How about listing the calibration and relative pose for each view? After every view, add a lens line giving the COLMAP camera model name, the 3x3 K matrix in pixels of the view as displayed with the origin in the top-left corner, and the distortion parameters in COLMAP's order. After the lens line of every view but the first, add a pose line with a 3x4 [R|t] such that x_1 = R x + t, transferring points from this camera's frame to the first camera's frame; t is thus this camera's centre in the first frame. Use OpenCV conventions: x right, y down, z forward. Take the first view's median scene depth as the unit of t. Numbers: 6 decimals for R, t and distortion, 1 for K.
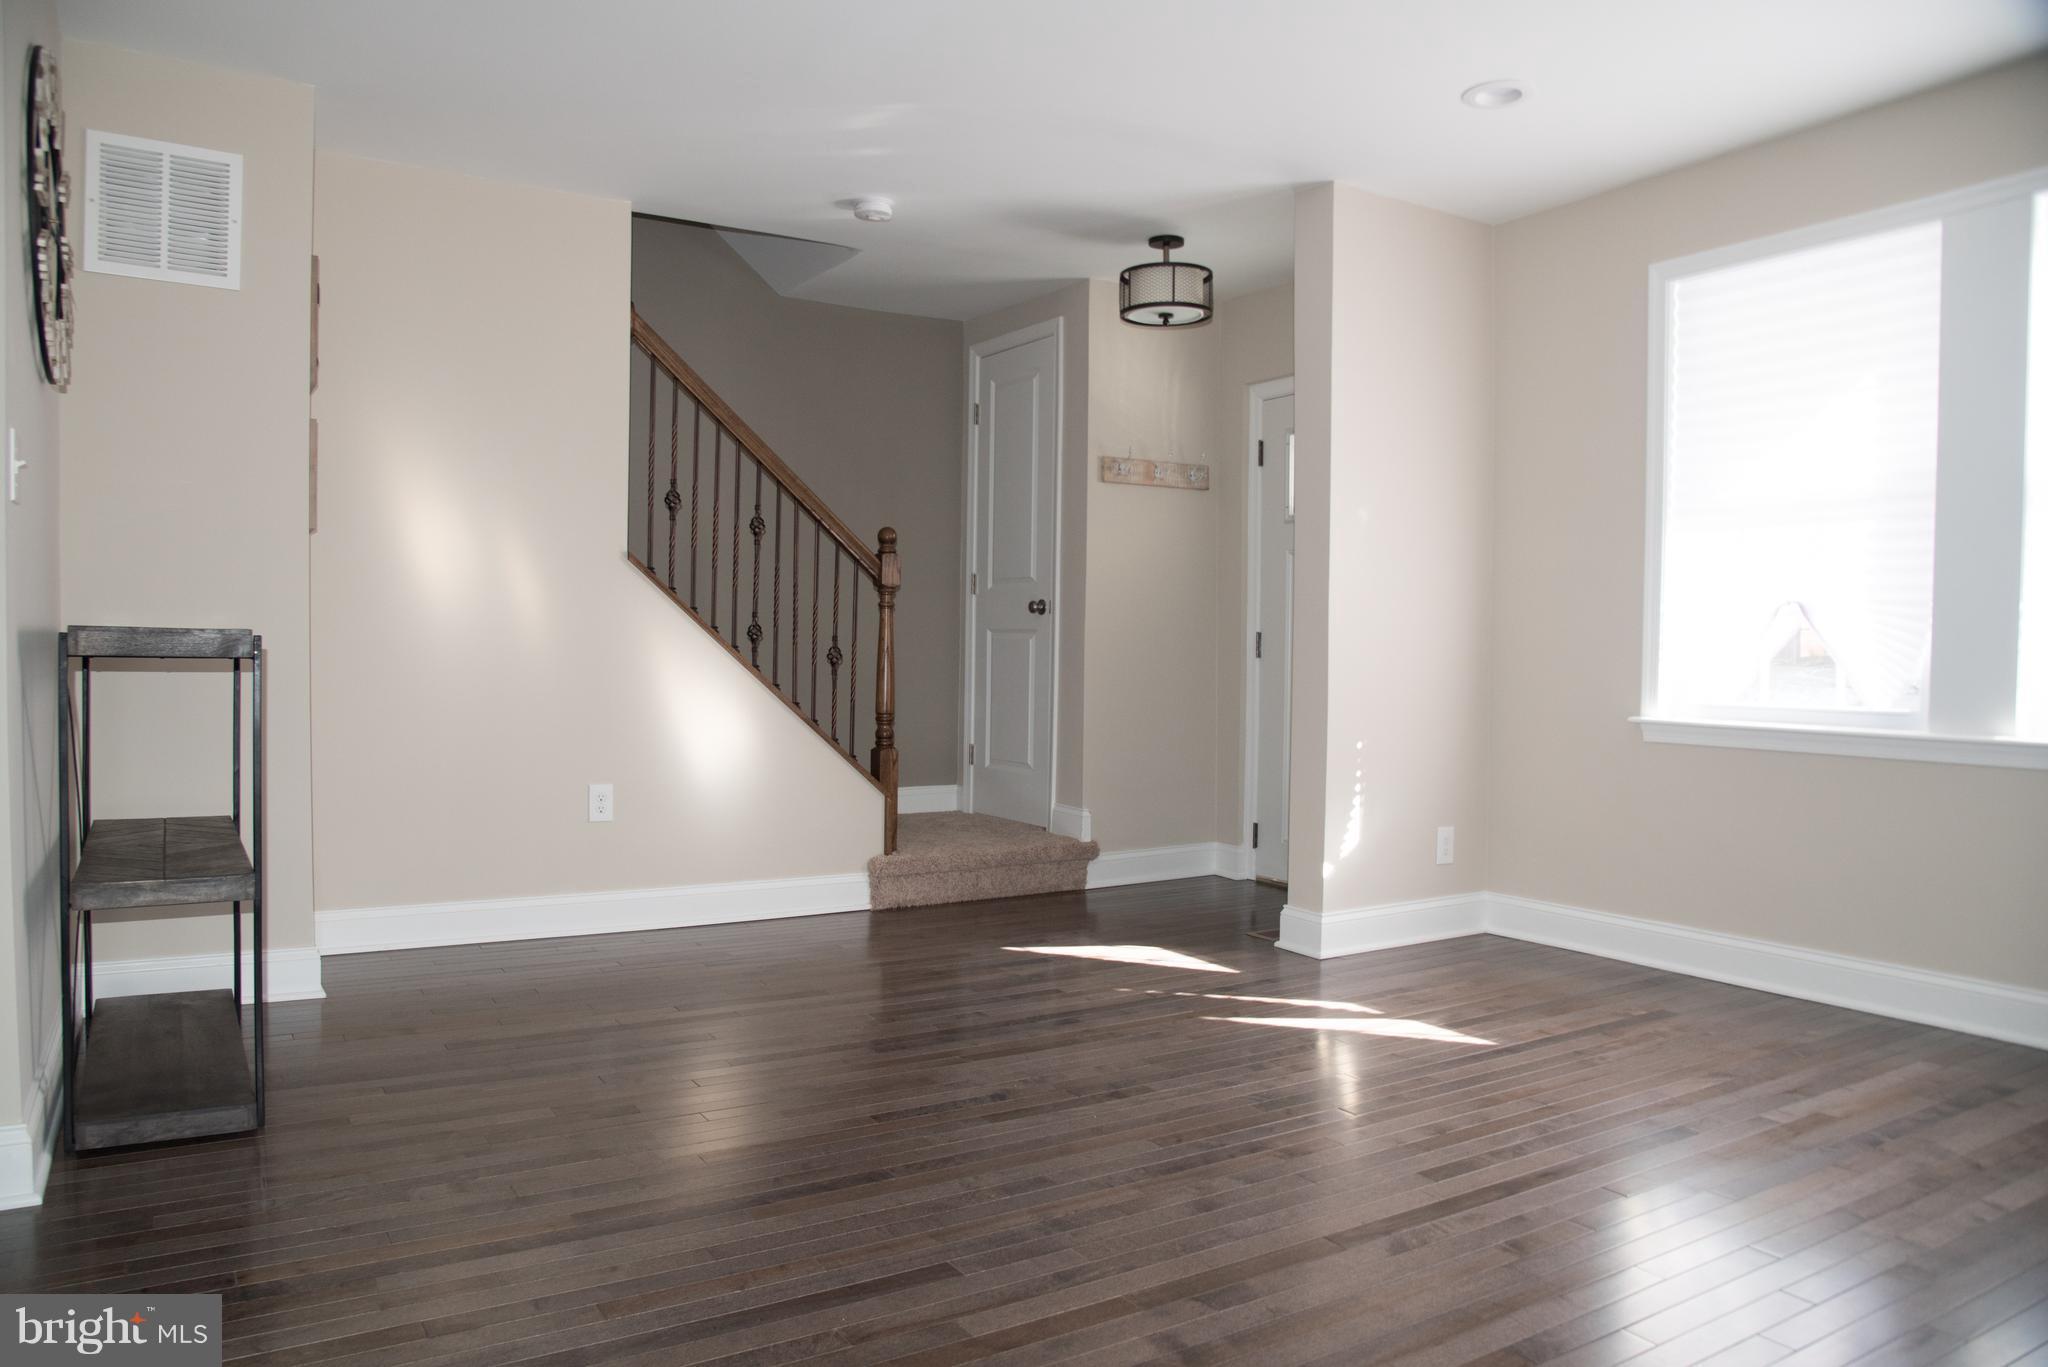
lens RADIAL K [[1405.7, 0, 1022.6], [0, 1405.7, 699.1], [0, 0, 1]] dist [-0.107982, 0.057970]
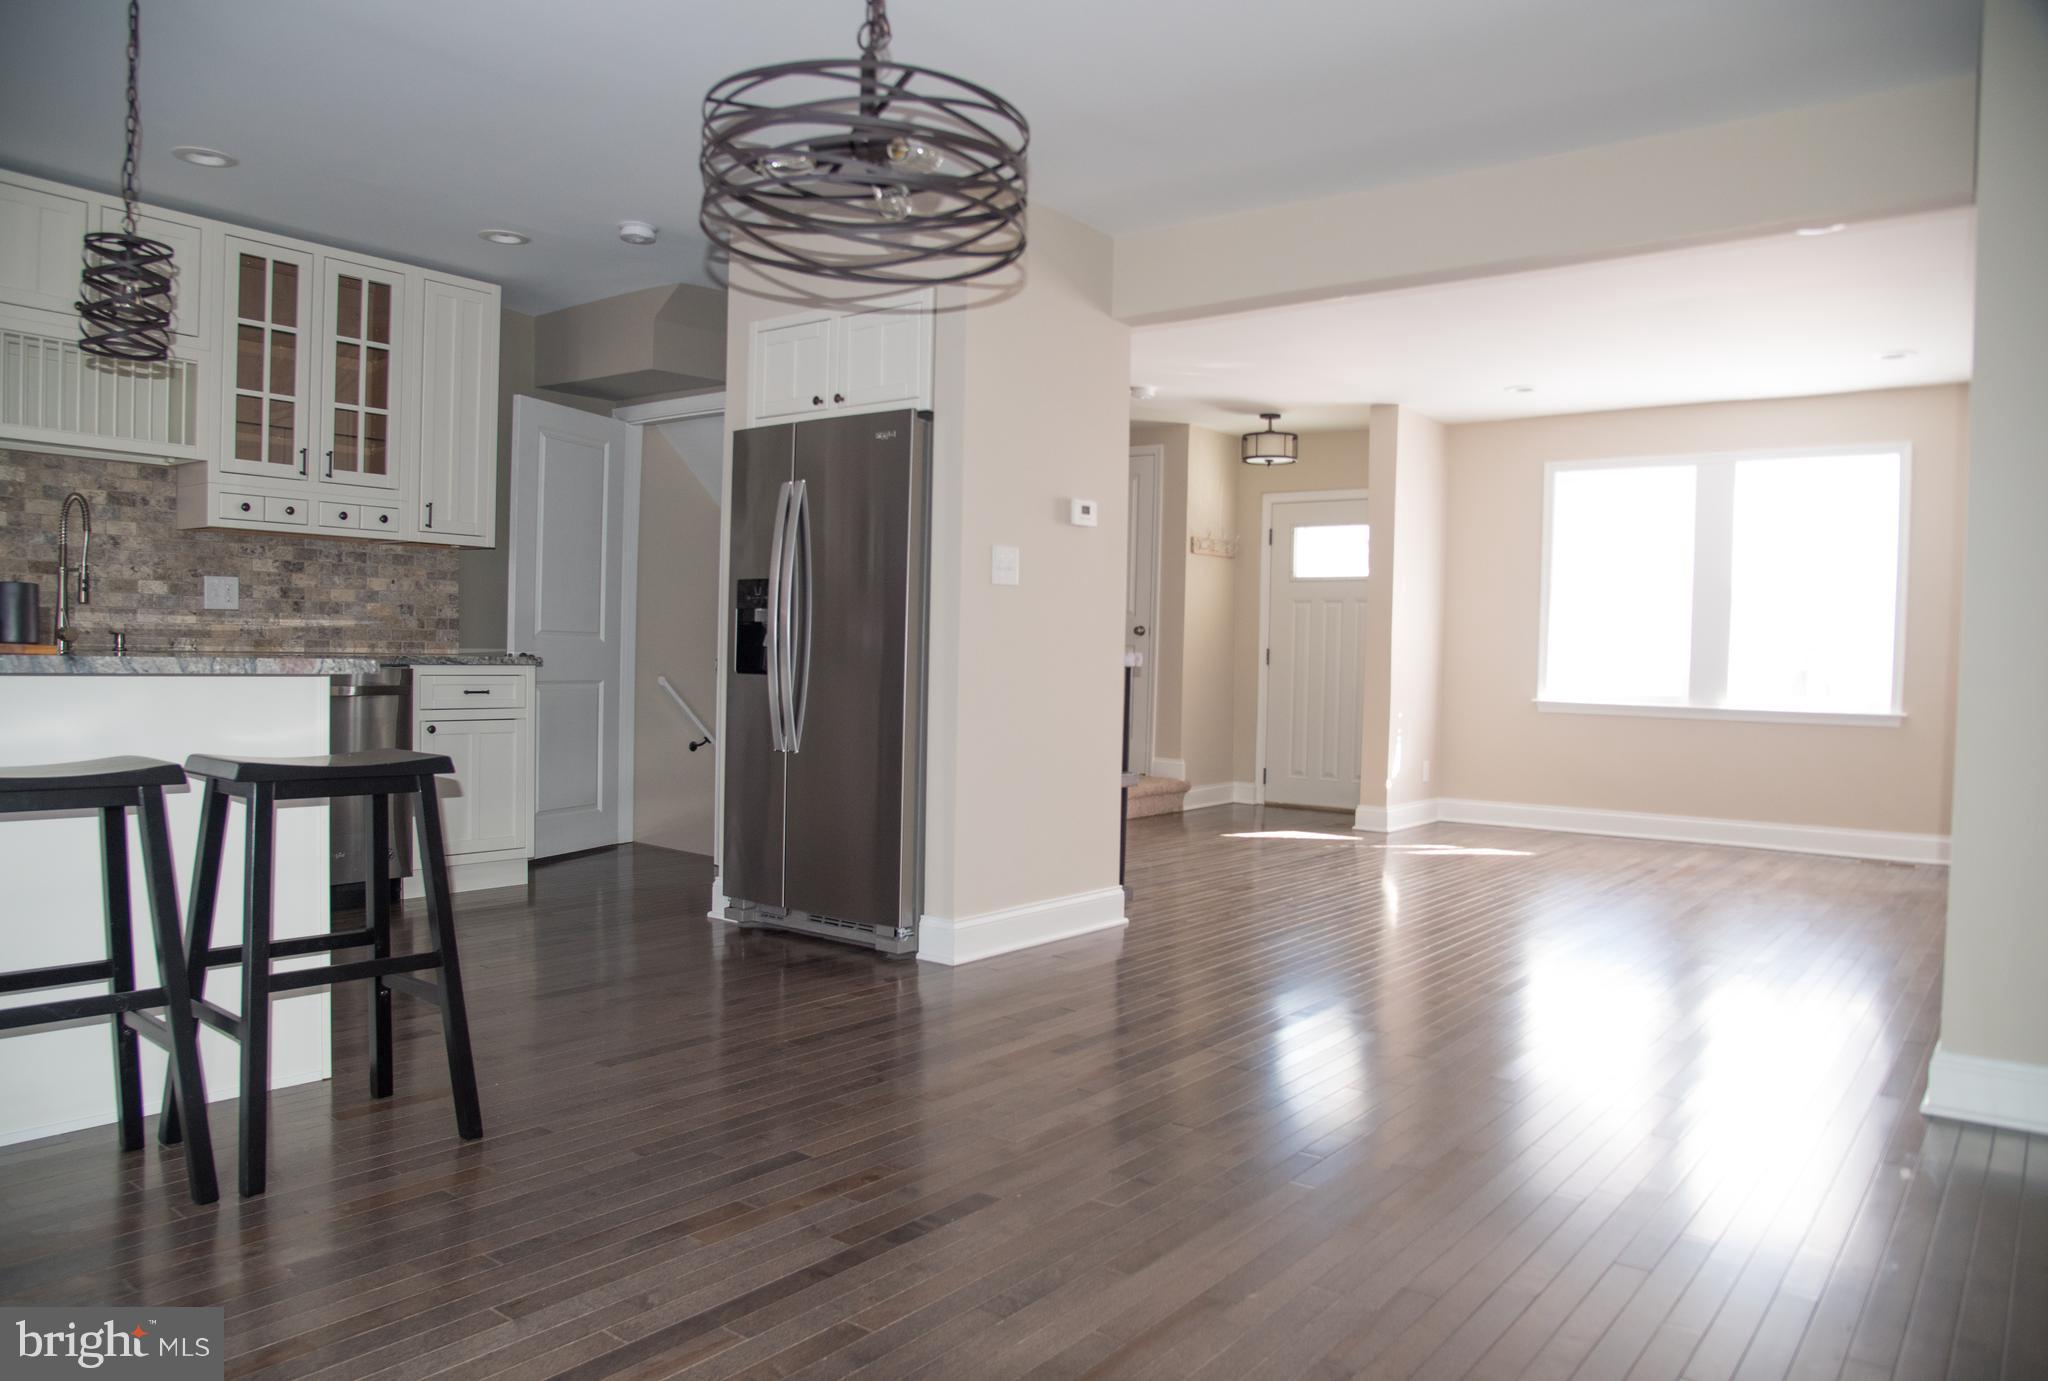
lens RADIAL K [[1417.2, 0, 1007.5], [0, 1417.2, 702.7], [0, 0, 1]] dist [-0.100283, 0.043247]
pose [[0.933989, -0.004415, 0.357275, -0.795342], [0.002367, 0.999978, 0.006170, 0.003778], [-0.357295, -0.004917, 0.933979, -0.467284]]
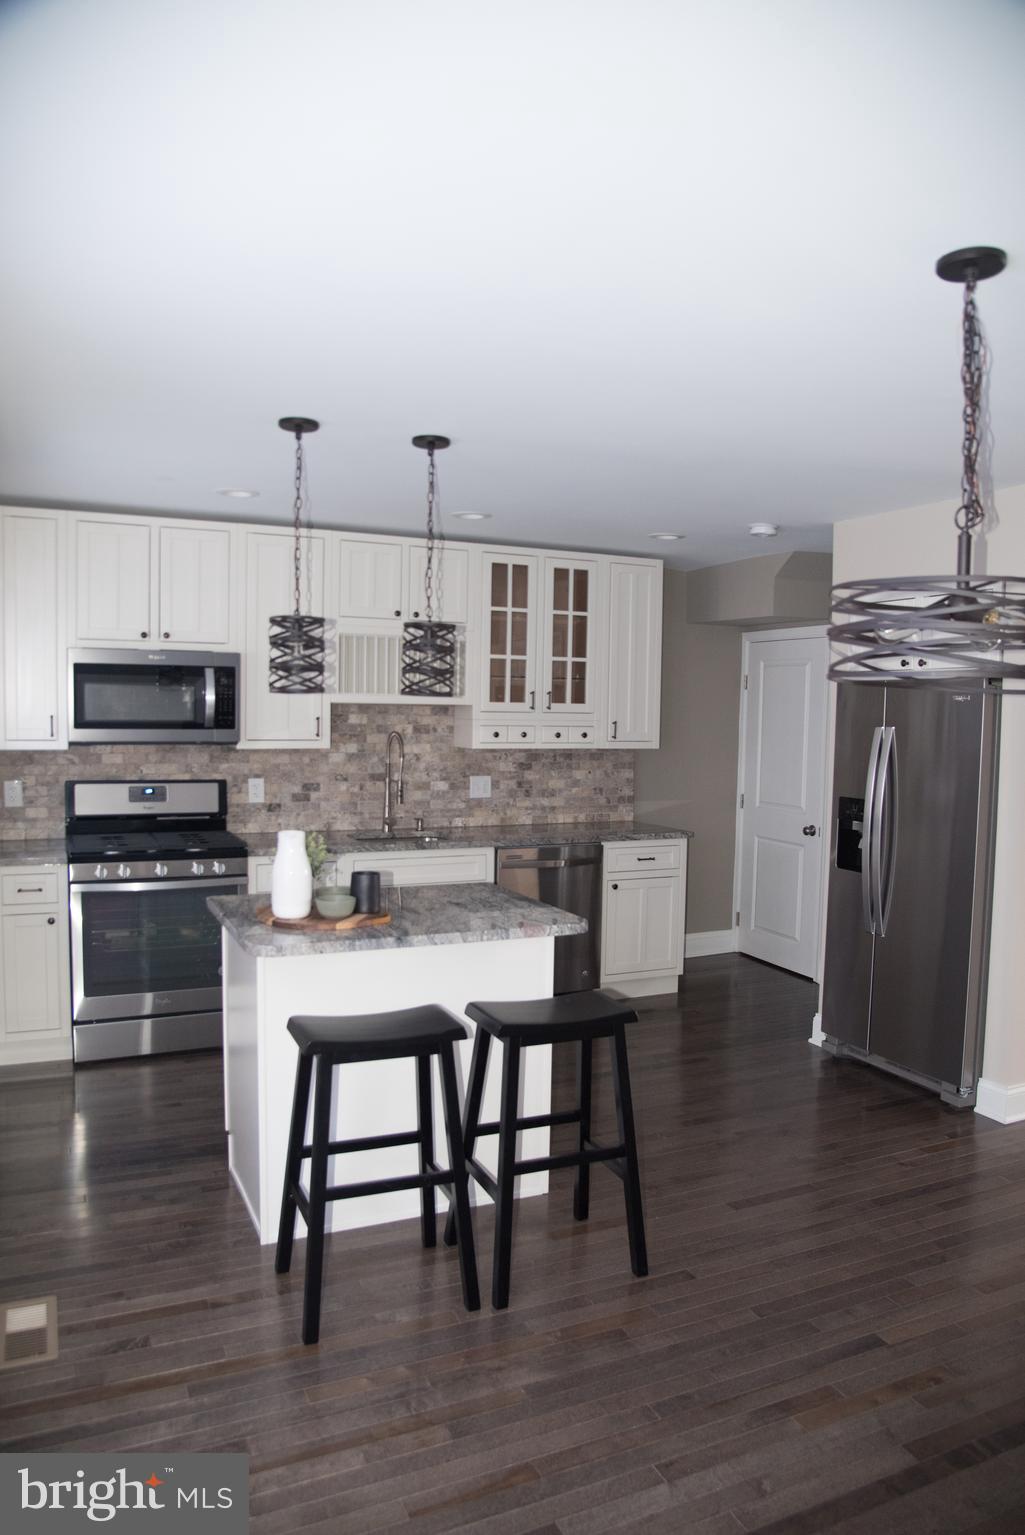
lens RADIAL K [[1053.6, 0, 523.0], [0, 1053.6, 778.9], [0, 0, 1]] dist [-0.107982, 0.057970]
pose [[0.994407, 0.010122, -0.105129, -0.805847], [-0.006935, 0.999507, 0.030637, -0.119309], [0.105388, -0.029737, 0.993987, -0.456803]]
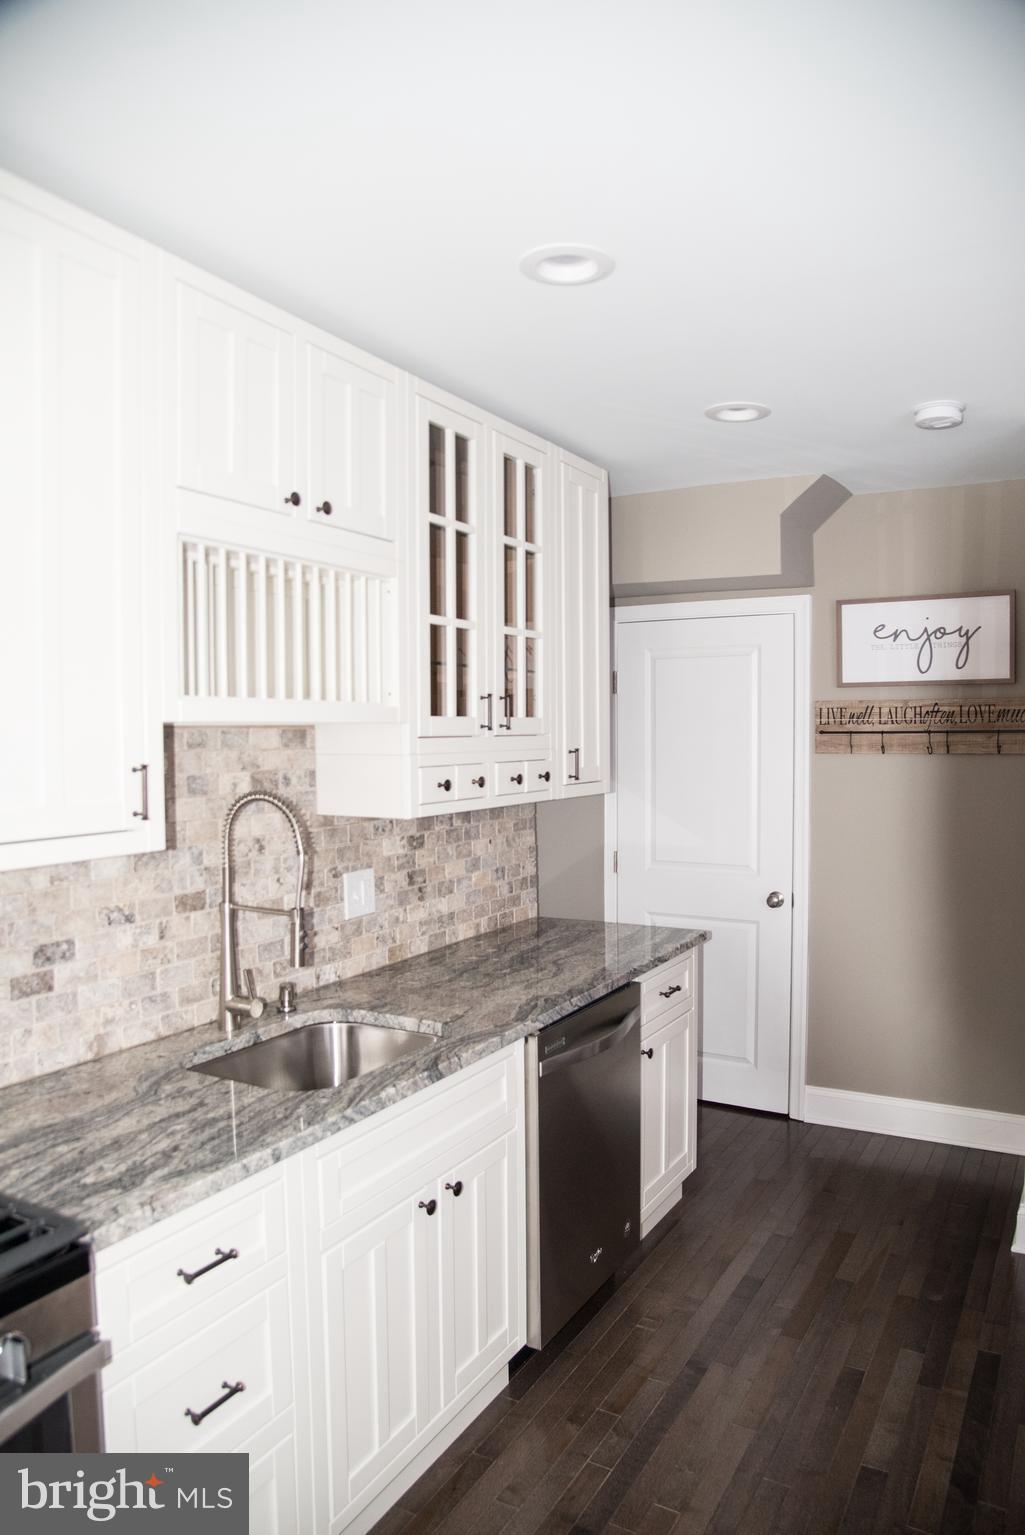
lens RADIAL K [[1053.6, 0, 508.7], [0, 1053.6, 766.6], [0, 0, 1]] dist [-0.107982, 0.057970]
pose [[0.872807, -0.040744, 0.486363, -1.180149], [0.042048, 0.999082, 0.008238, -0.143731], [-0.486252, 0.013260, 0.873718, 0.173944]]
